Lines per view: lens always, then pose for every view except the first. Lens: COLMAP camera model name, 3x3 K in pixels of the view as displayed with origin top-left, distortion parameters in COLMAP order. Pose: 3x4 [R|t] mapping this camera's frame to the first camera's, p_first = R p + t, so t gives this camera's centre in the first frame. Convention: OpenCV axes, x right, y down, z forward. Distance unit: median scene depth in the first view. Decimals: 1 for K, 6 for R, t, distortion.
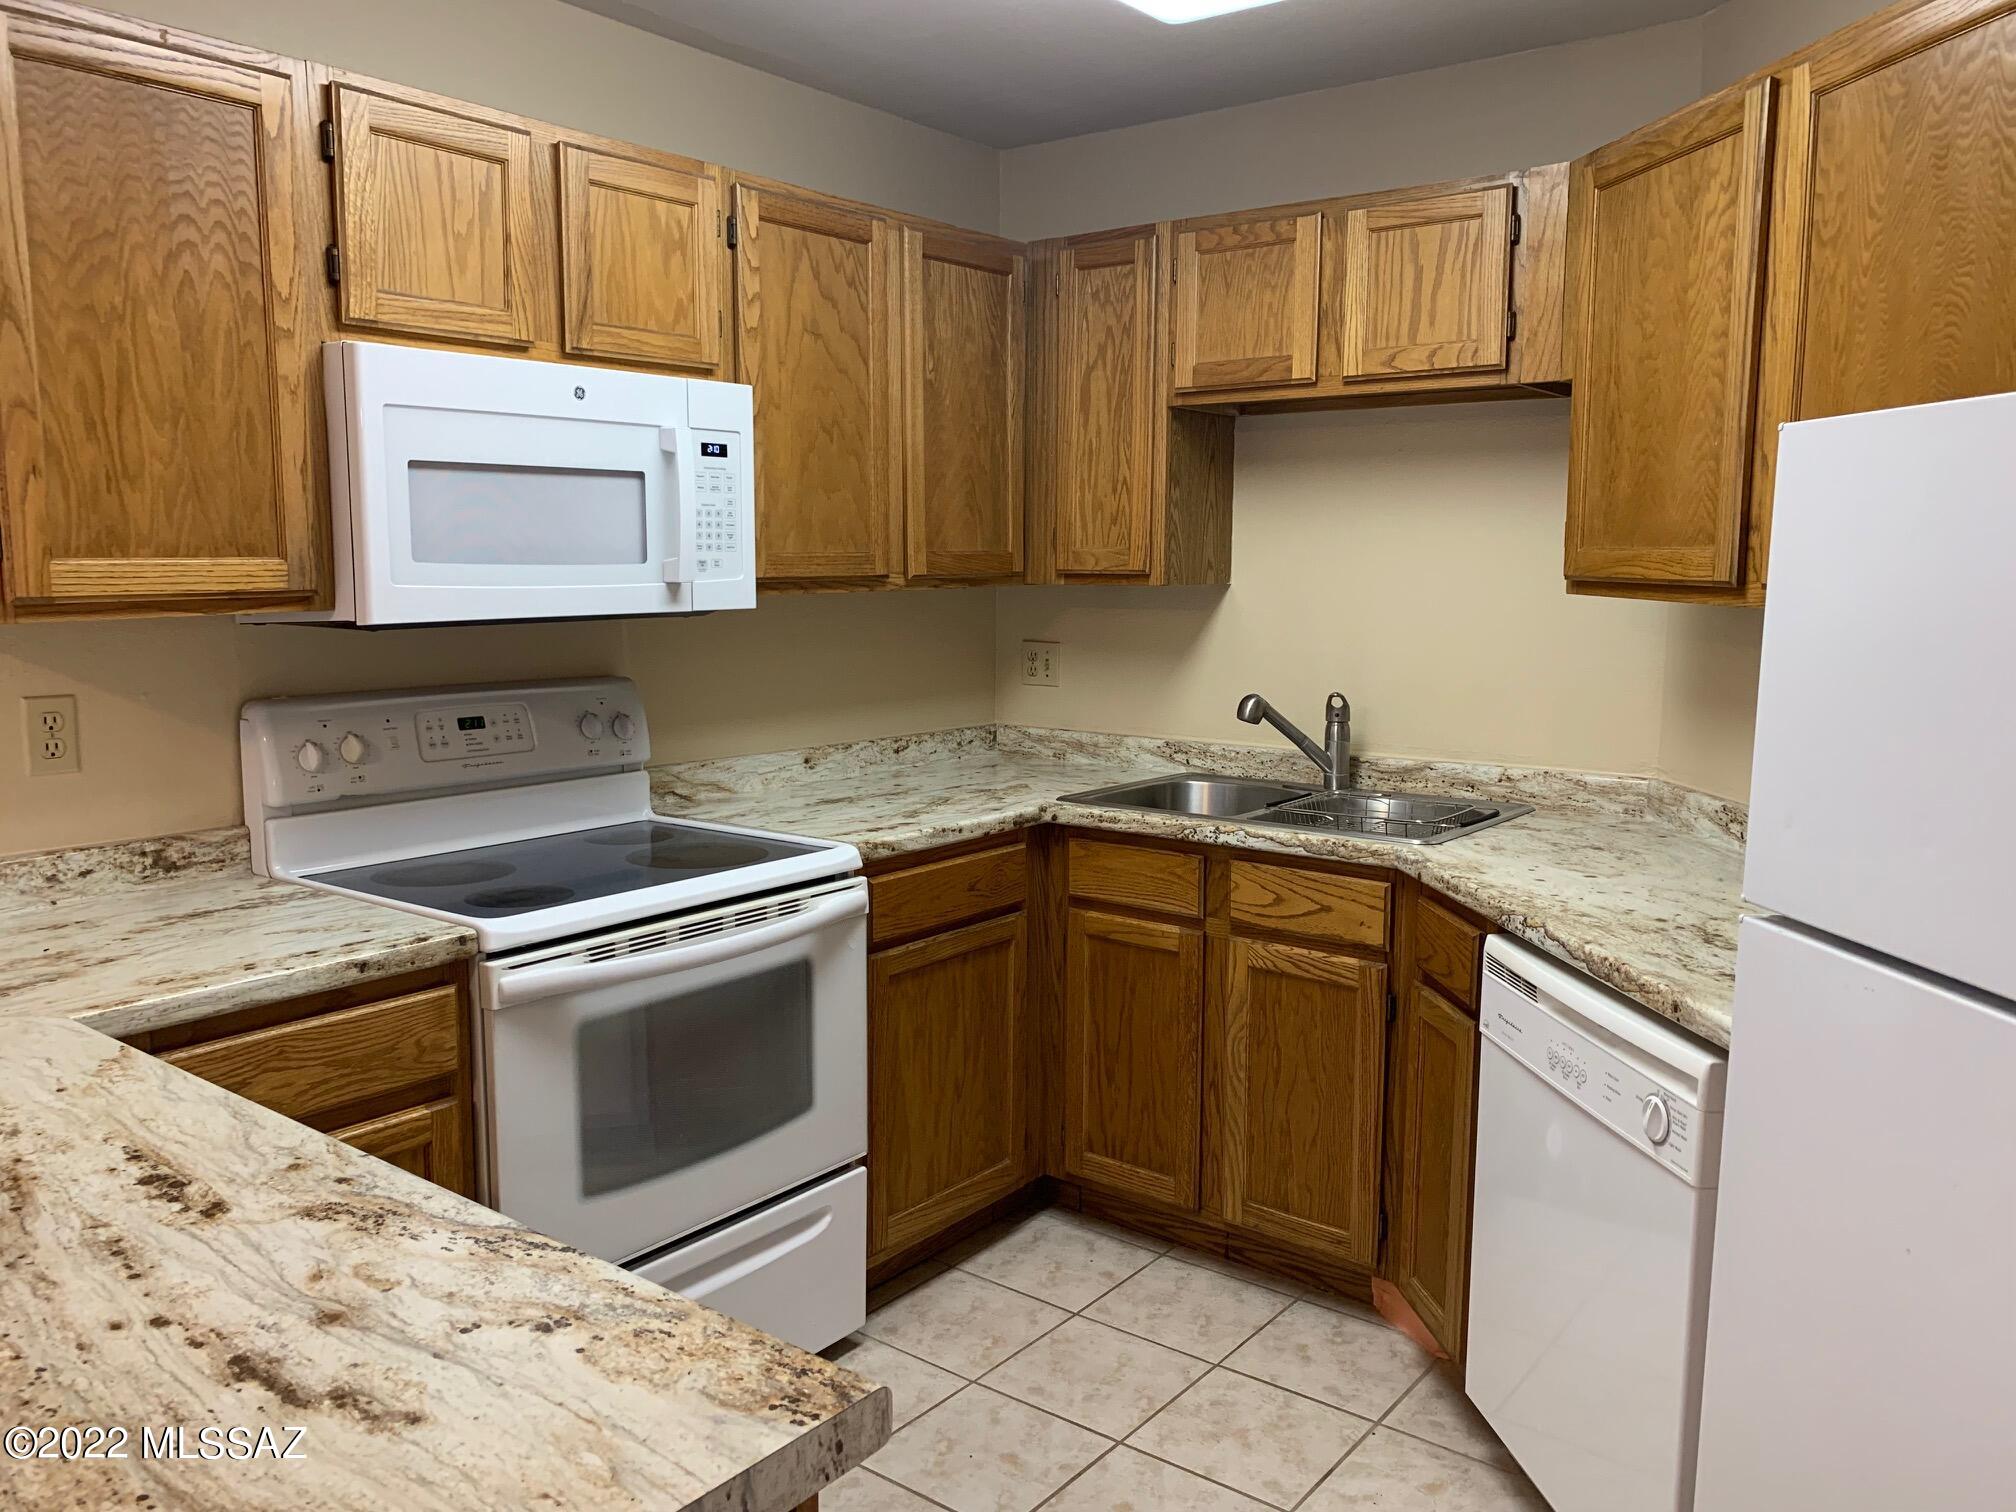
lens RADIAL K [[1552.6, 0, 1017.0], [0, 1552.6, 744.0], [0, 0, 1]] dist [0.010846, 0.001125]
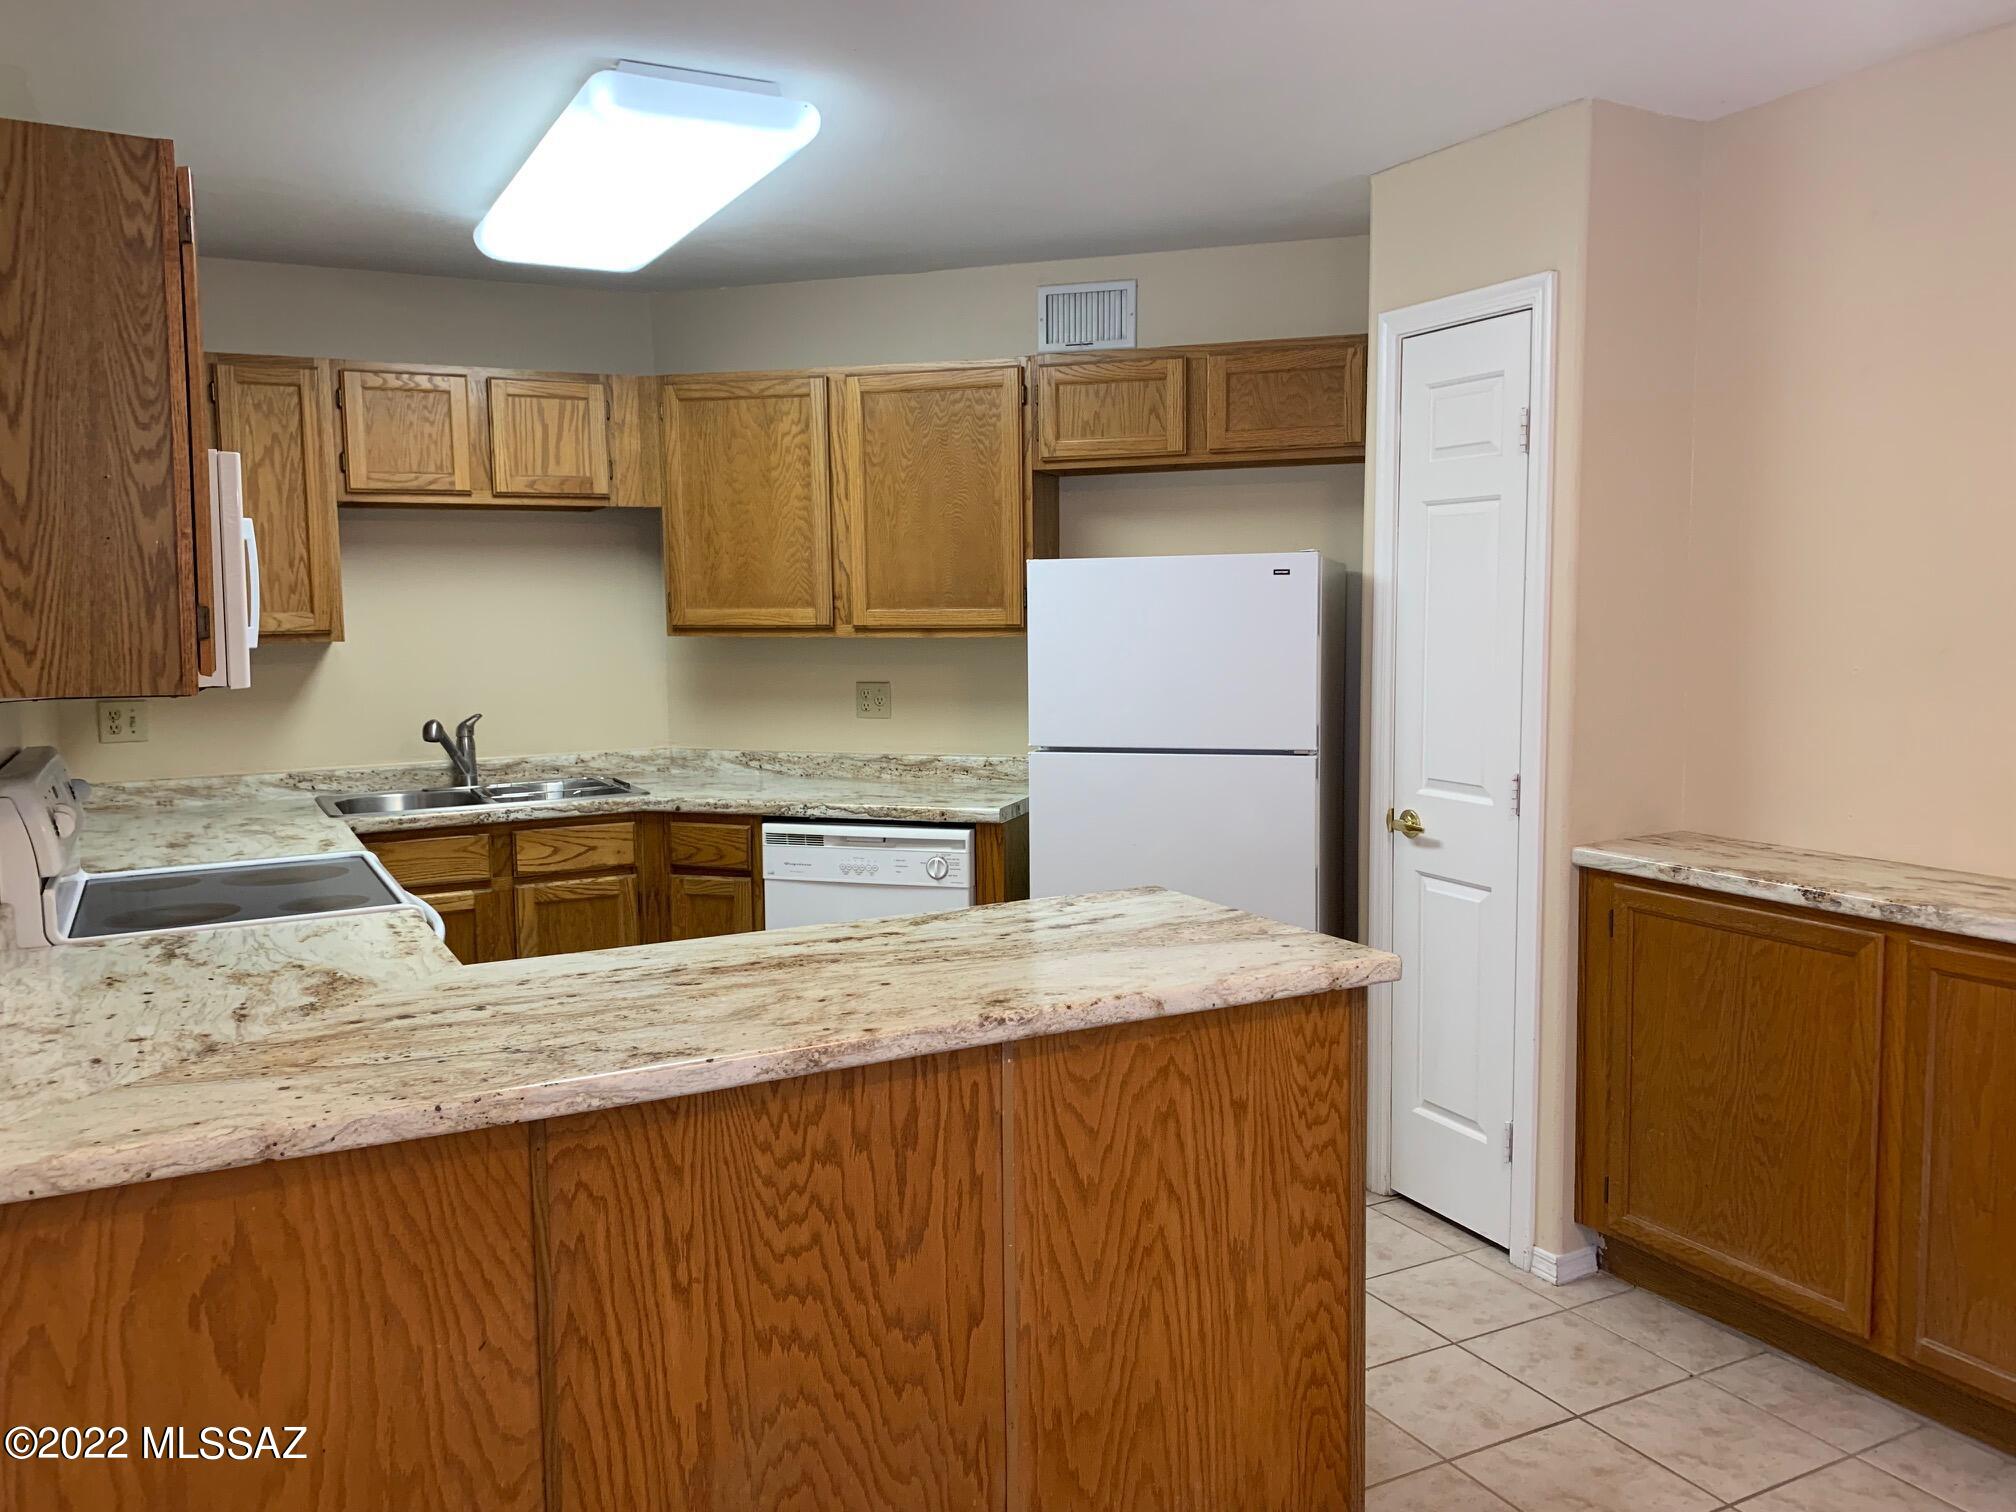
lens RADIAL K [[1553.2, 0, 1011.6], [0, 1553.2, 744.5], [0, 0, 1]] dist [0.087715, -0.172151]
pose [[0.417805, -0.094058, 0.903655, -1.007262], [0.126308, 0.990981, 0.044749, -0.010572], [-0.899714, 0.095443, 0.425917, -0.026413]]
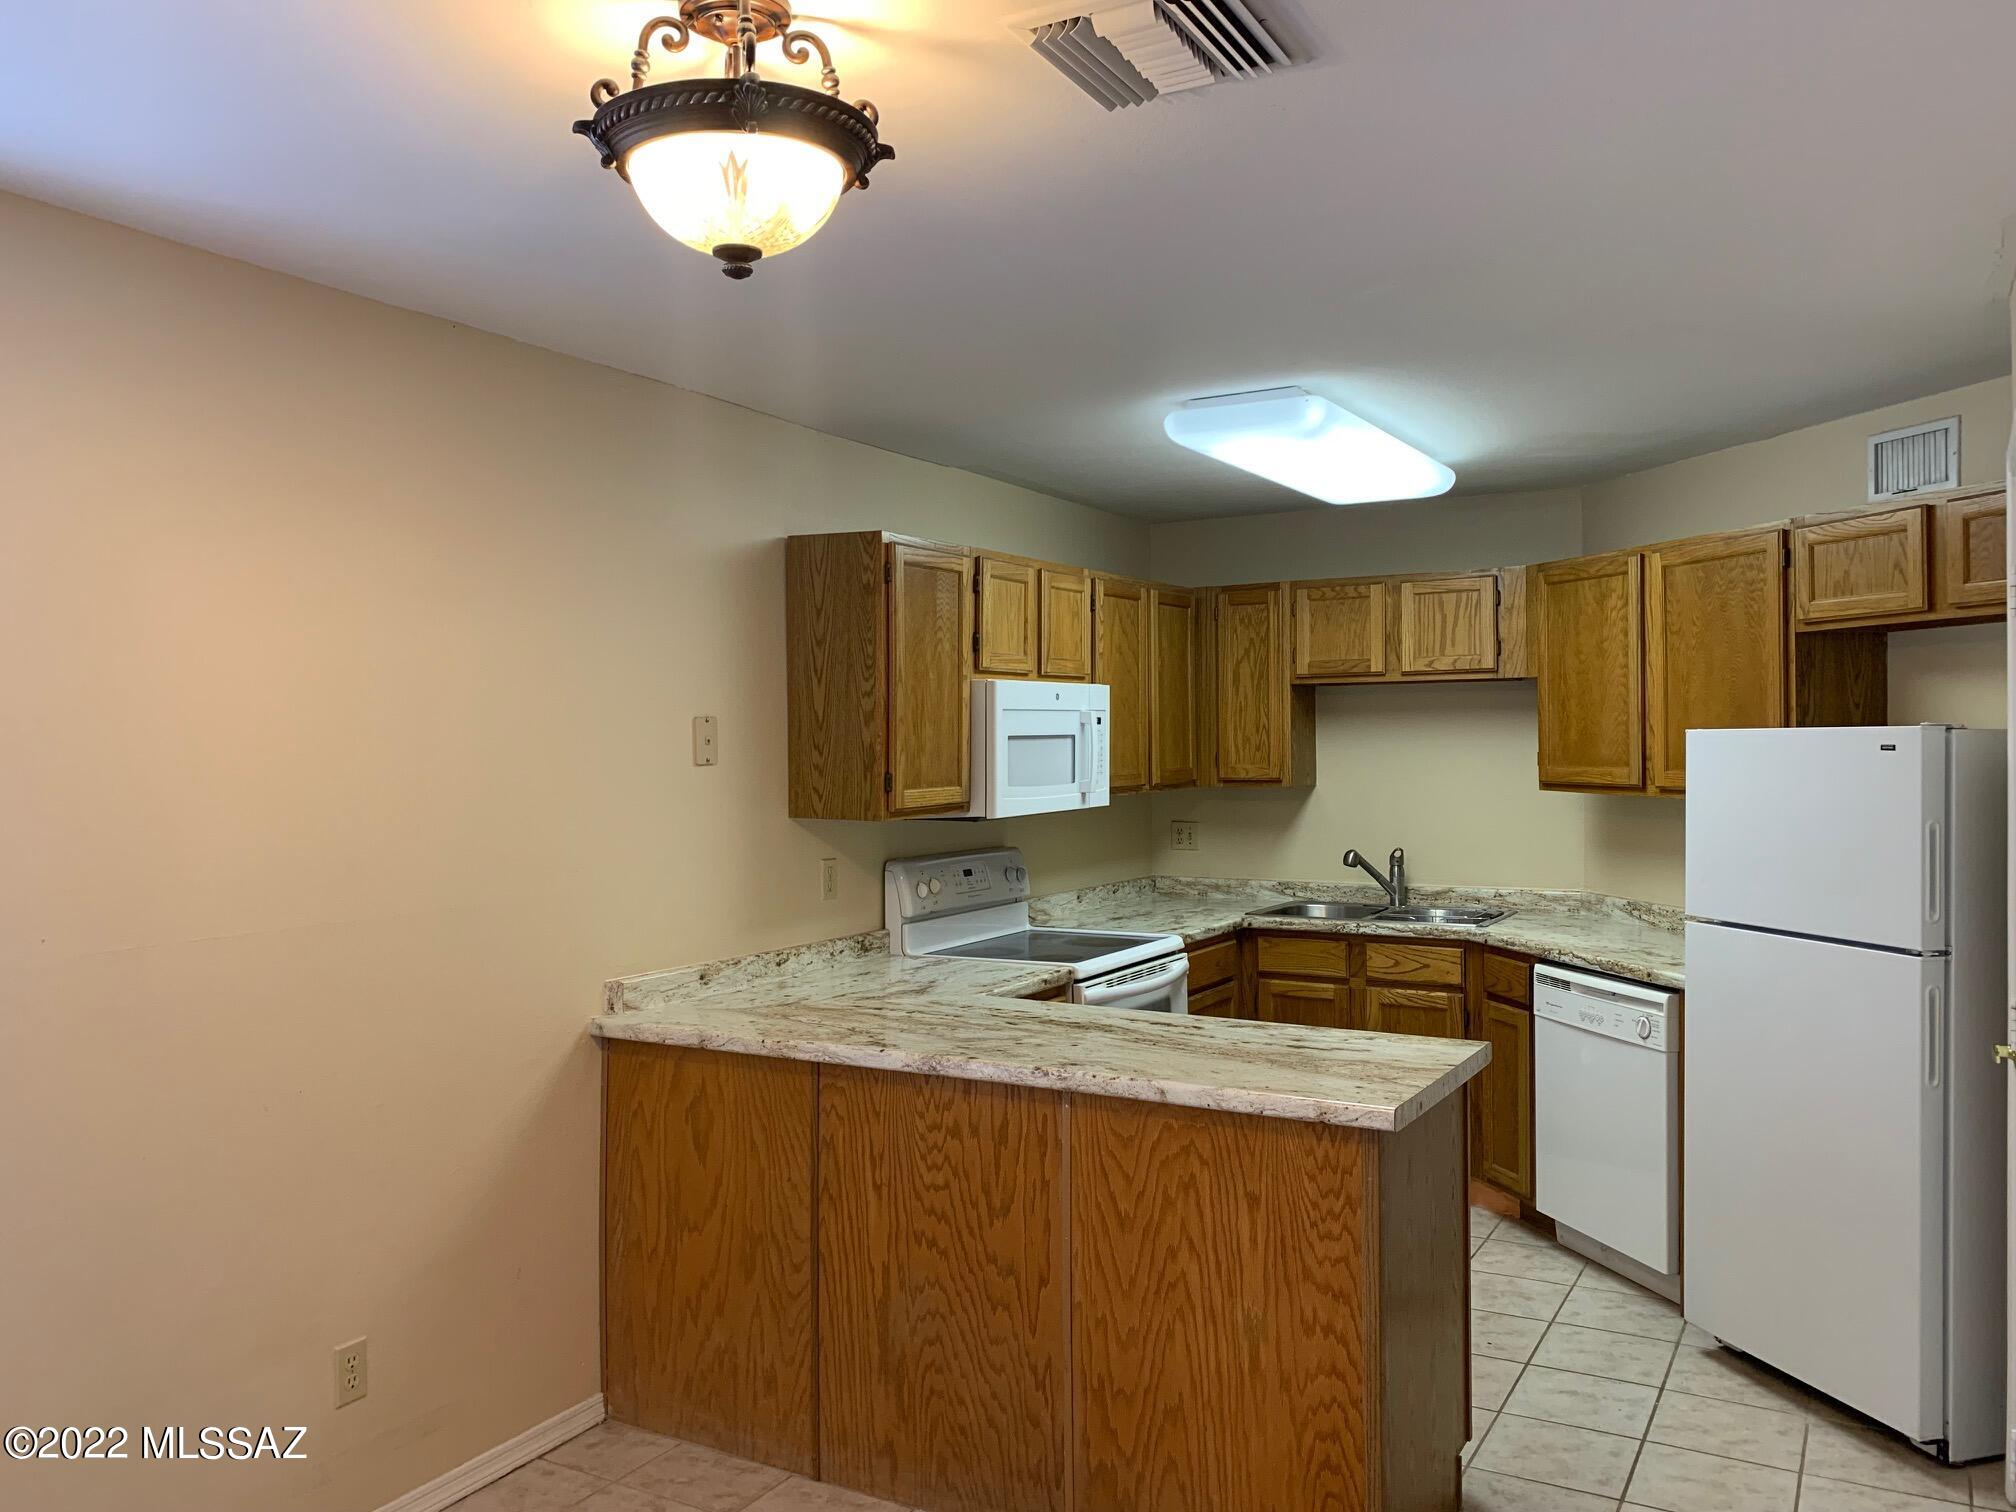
lens RADIAL K [[1551.0, 0, 1002.2], [0, 1551.0, 723.1], [0, 0, 1]] dist [0.145073, -0.365697]
pose [[0.990984, -0.013291, 0.133317, -0.536413], [0.030926, 0.990887, -0.131096, 0.050556], [-0.130360, 0.134037, 0.982365, -0.777465]]
